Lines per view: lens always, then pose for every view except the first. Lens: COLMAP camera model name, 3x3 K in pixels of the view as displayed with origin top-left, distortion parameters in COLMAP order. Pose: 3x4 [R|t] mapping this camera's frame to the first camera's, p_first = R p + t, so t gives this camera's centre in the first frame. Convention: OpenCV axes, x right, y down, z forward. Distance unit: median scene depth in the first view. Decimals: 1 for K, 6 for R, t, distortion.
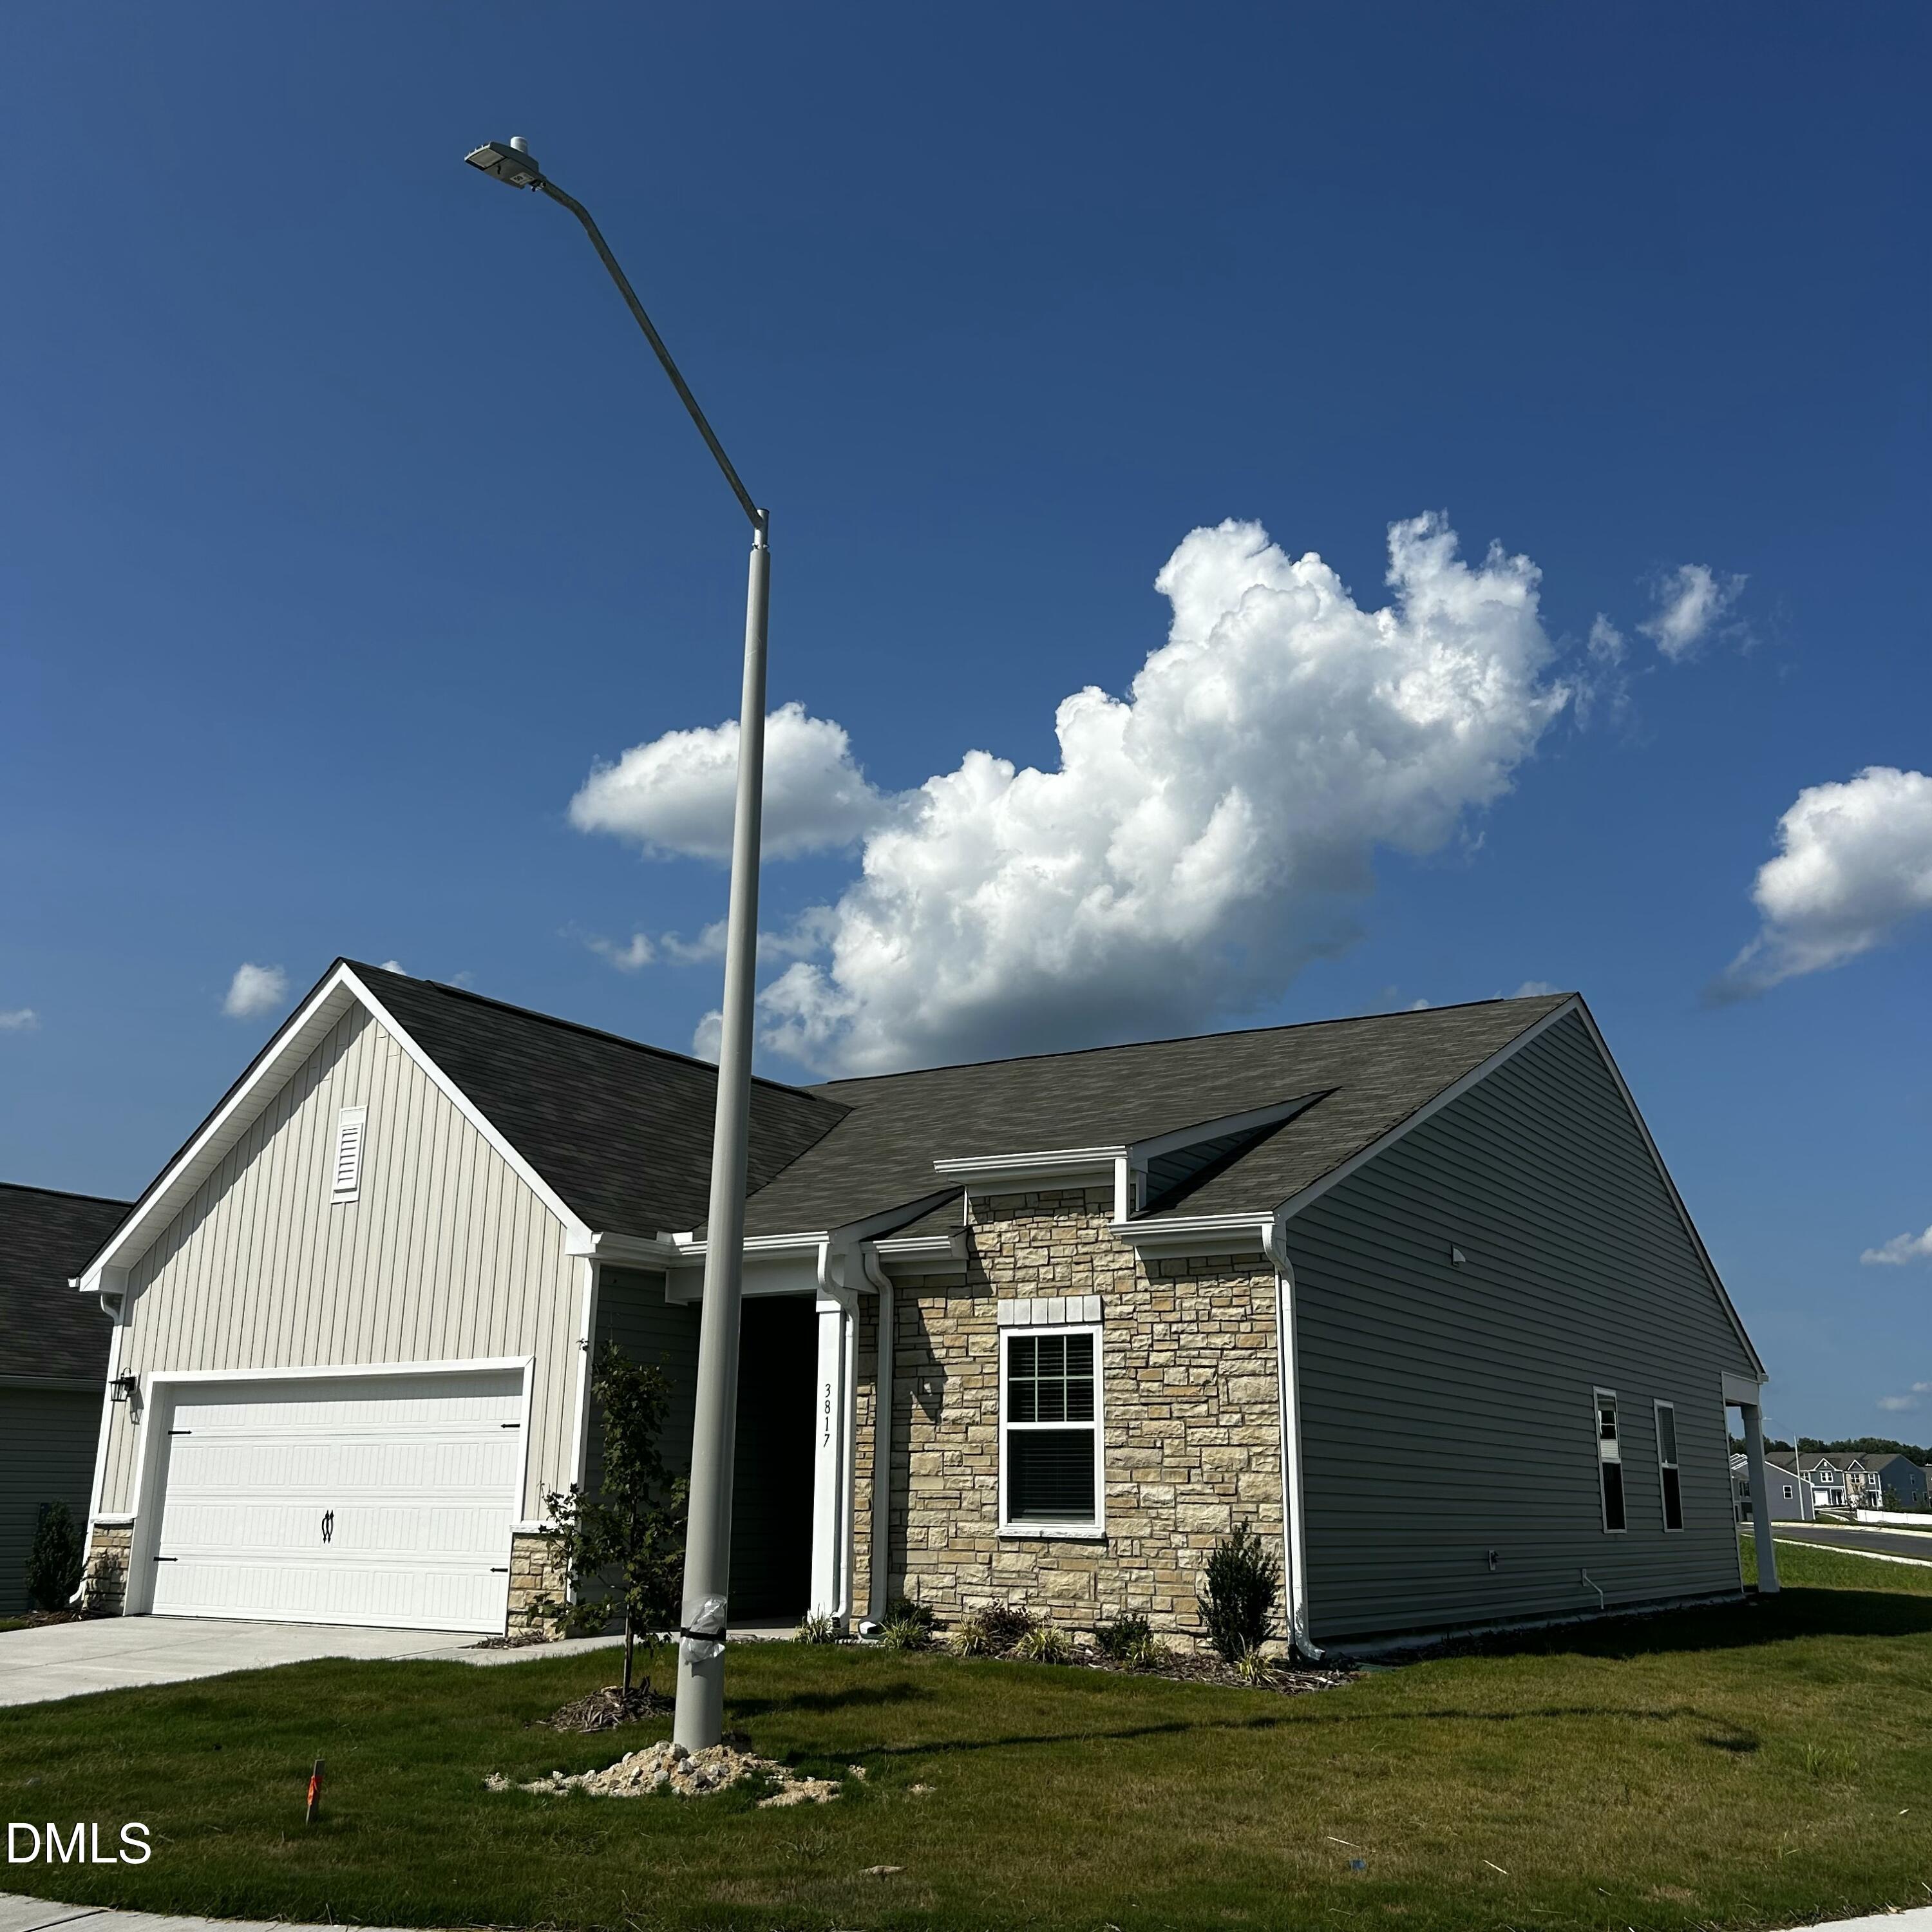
lens RADIAL K [[1951.0, 0, 987.4], [0, 1951.0, 965.6], [0, 0, 1]] dist [0.151207, -0.312995]
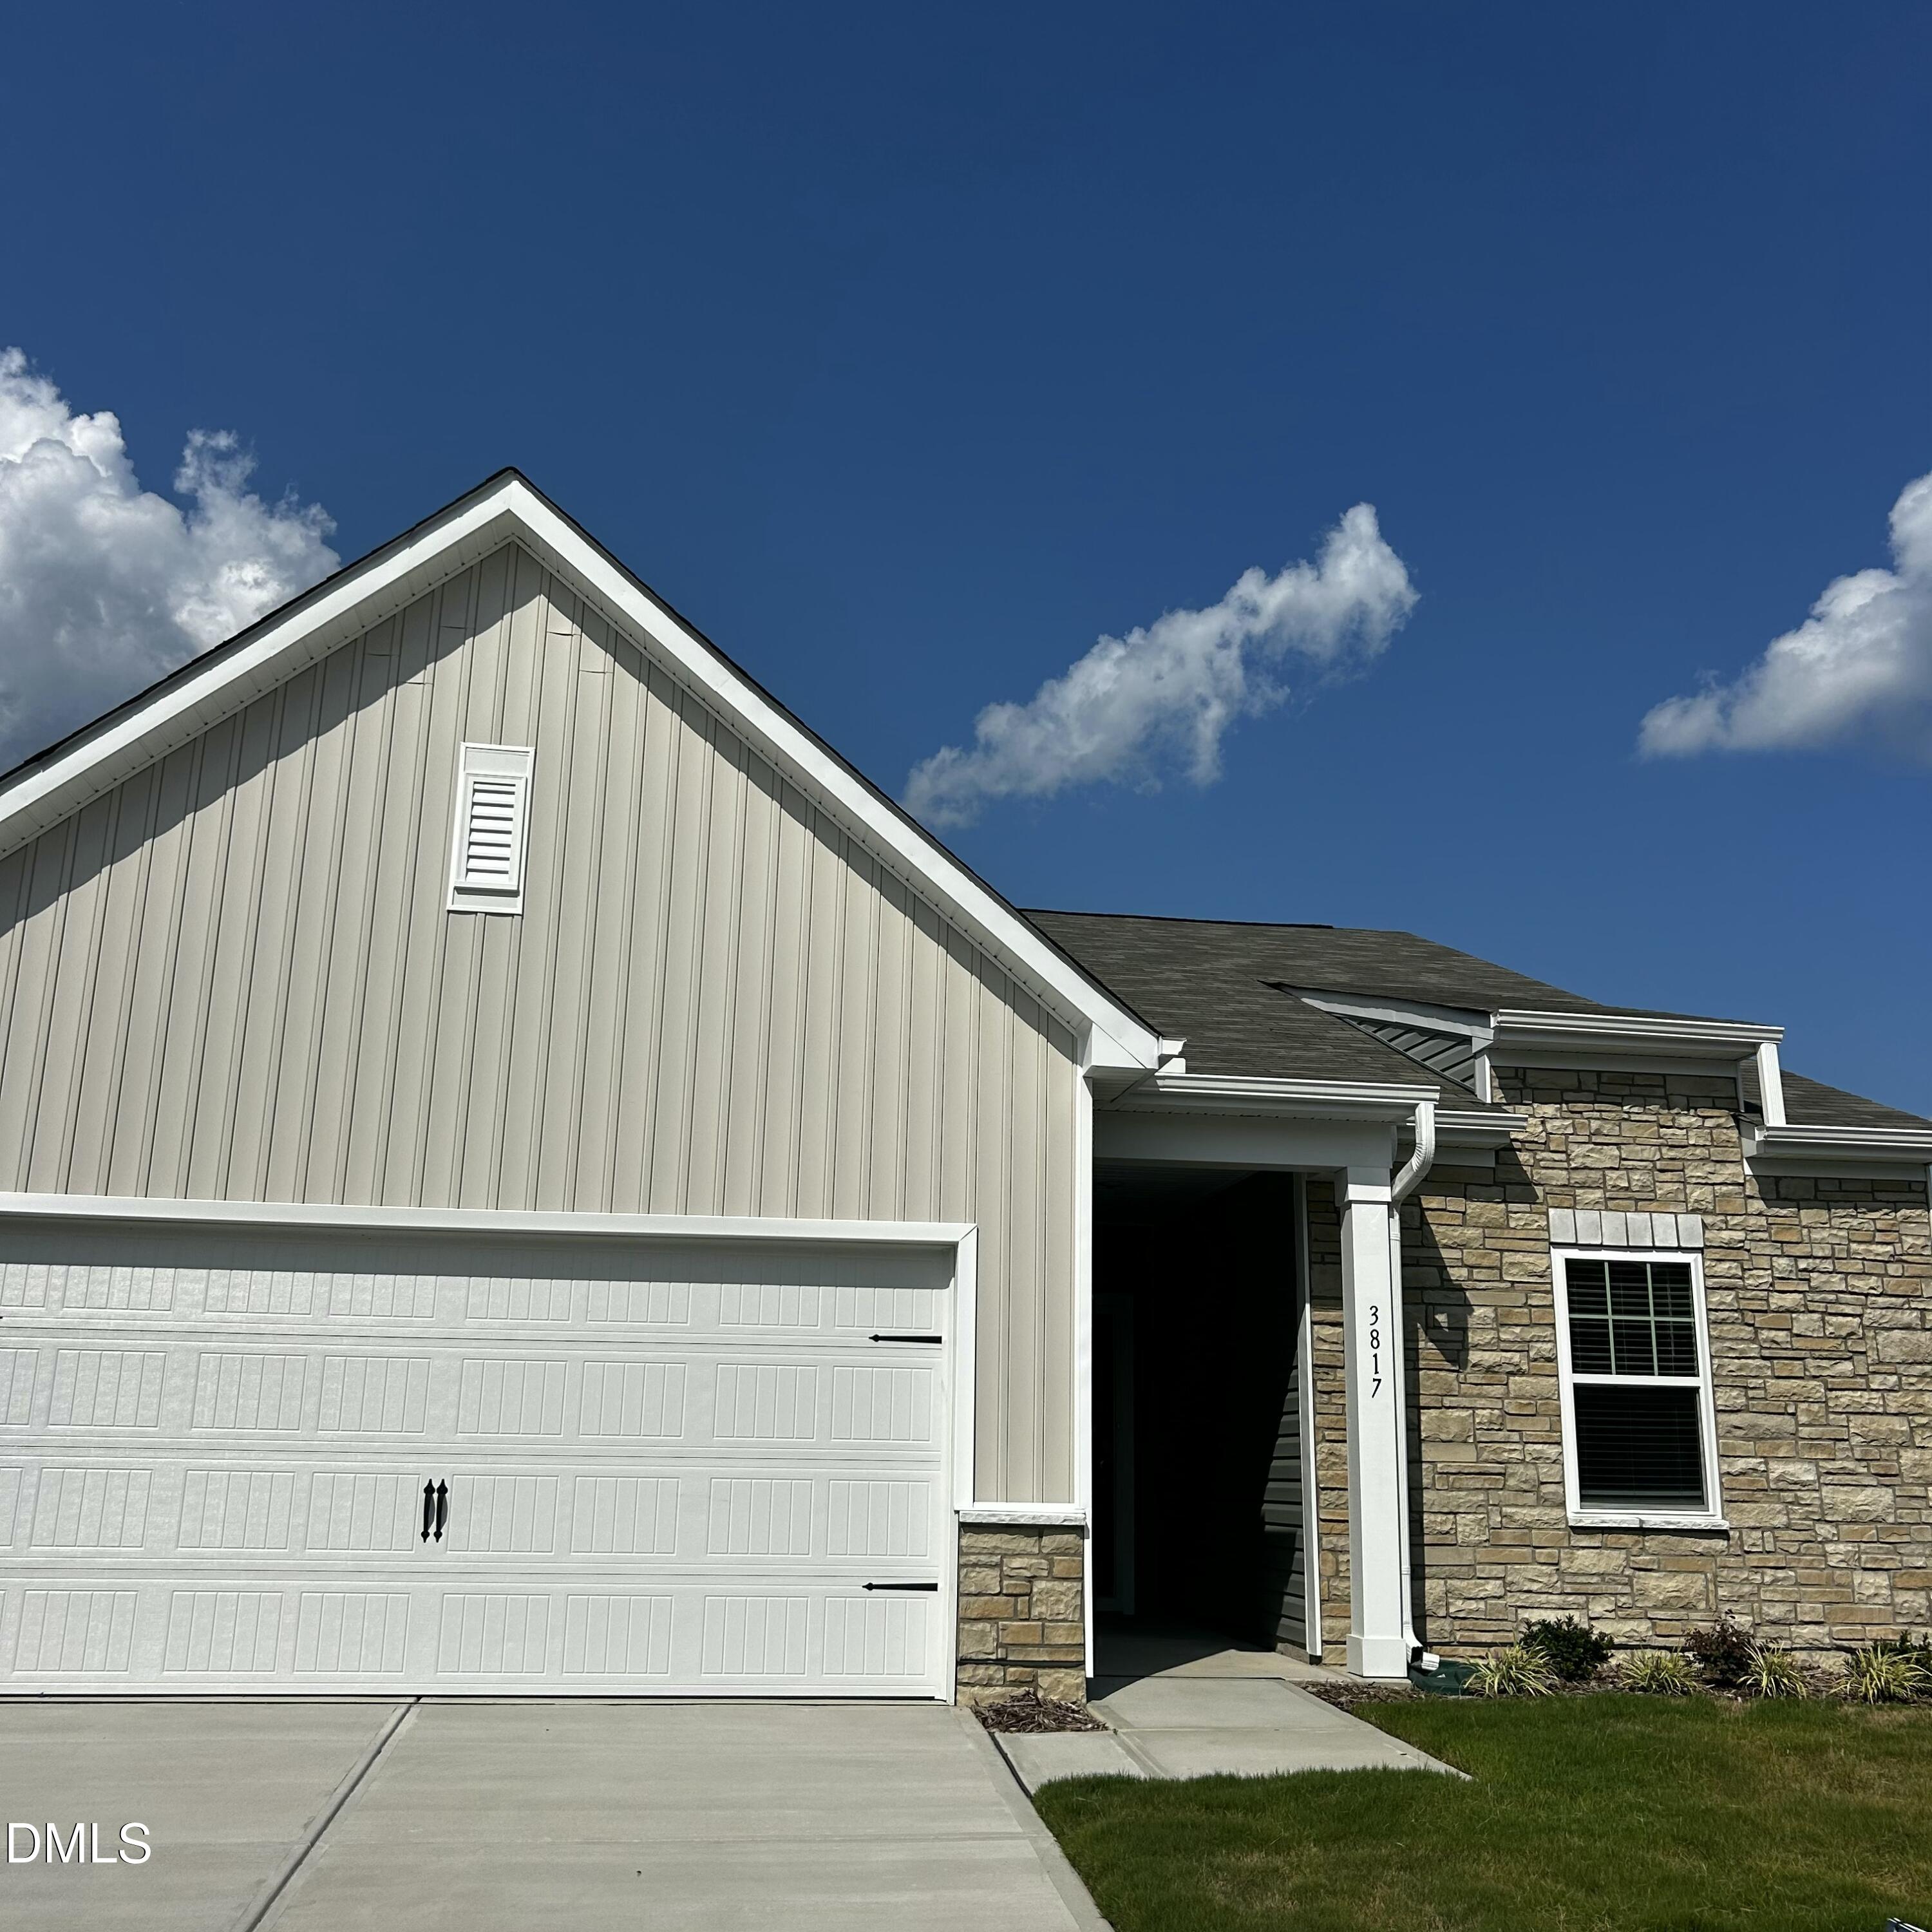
lens RADIAL K [[1906.6, 0, 972.4], [0, 1906.6, 970.6], [0, 0, 1]] dist [0.043313, -0.037251]
pose [[0.768650, 0.165526, 0.617882, -0.621655], [-0.177769, 0.983165, -0.042237, 0.152729], [-0.614472, -0.077374, 0.785136, 0.579918]]
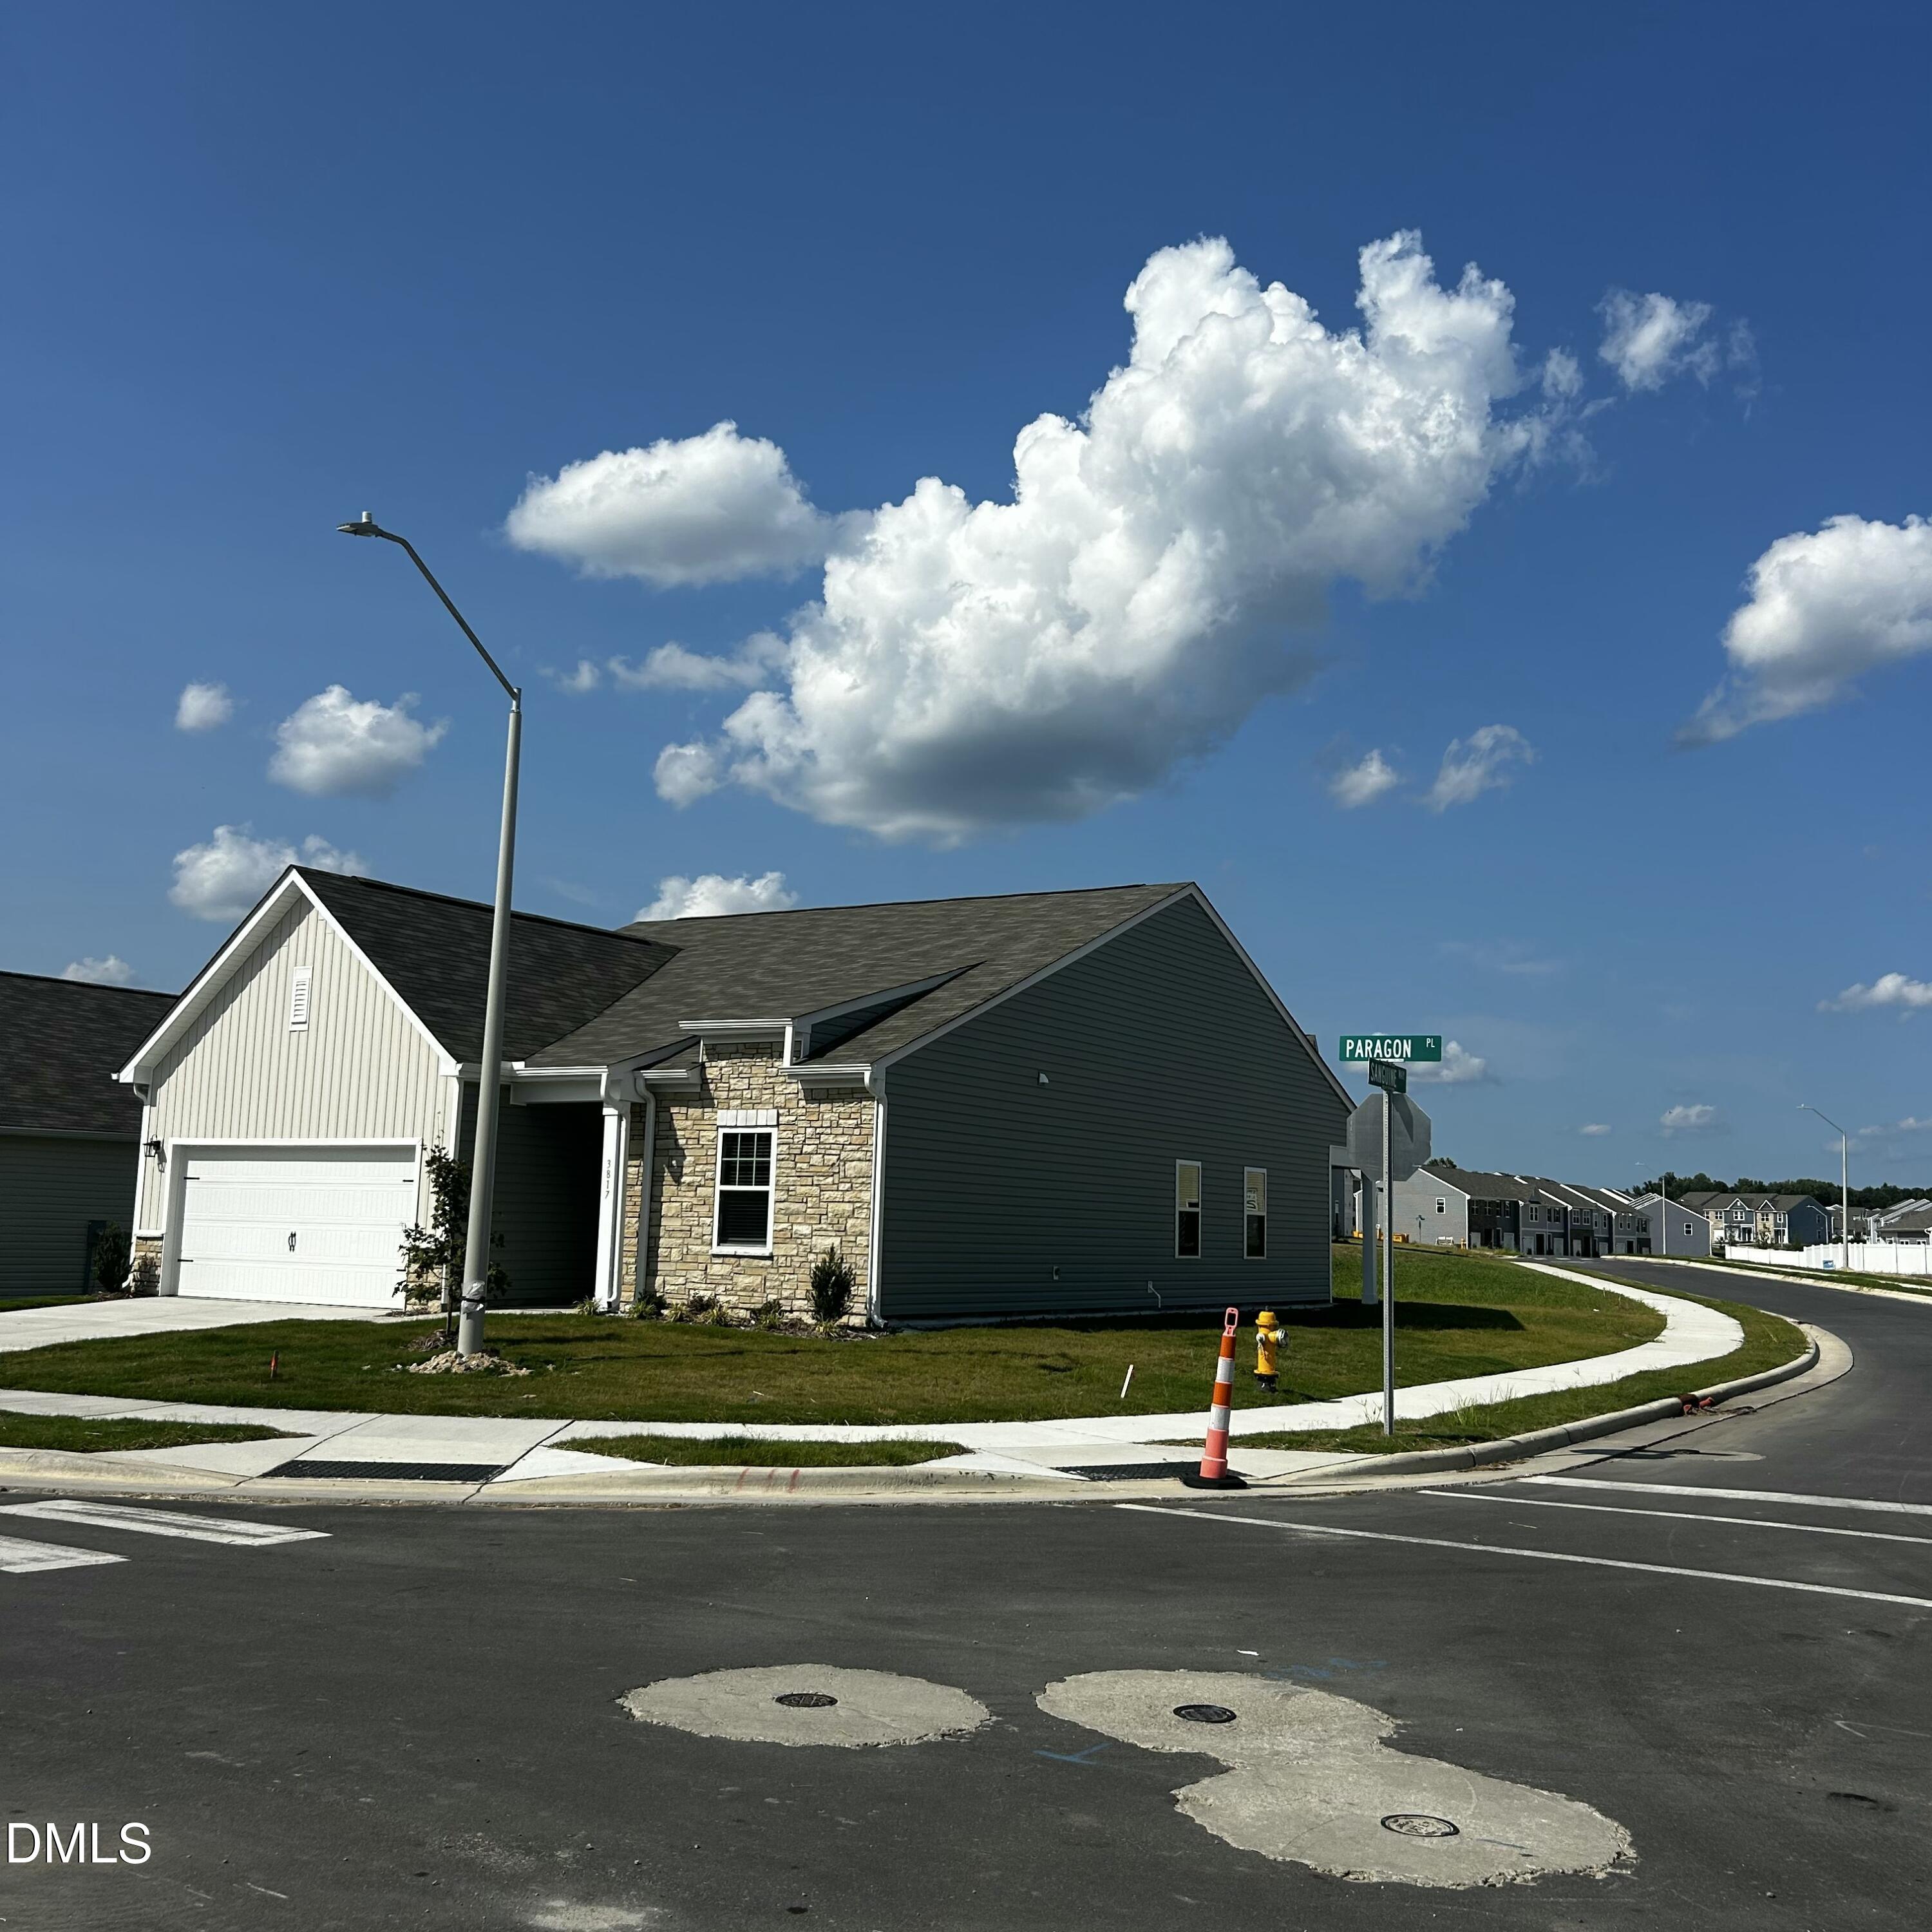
lens RADIAL K [[2026.3, 0, 963.8], [0, 2026.3, 900.5], [0, 0, 1]] dist [0.302517, -0.984534]
pose [[0.999818, 0.018857, 0.002814, 0.198131], [-0.019051, 0.993859, 0.109002, -0.183120], [-0.000741, -0.109036, 0.994038, -0.629772]]
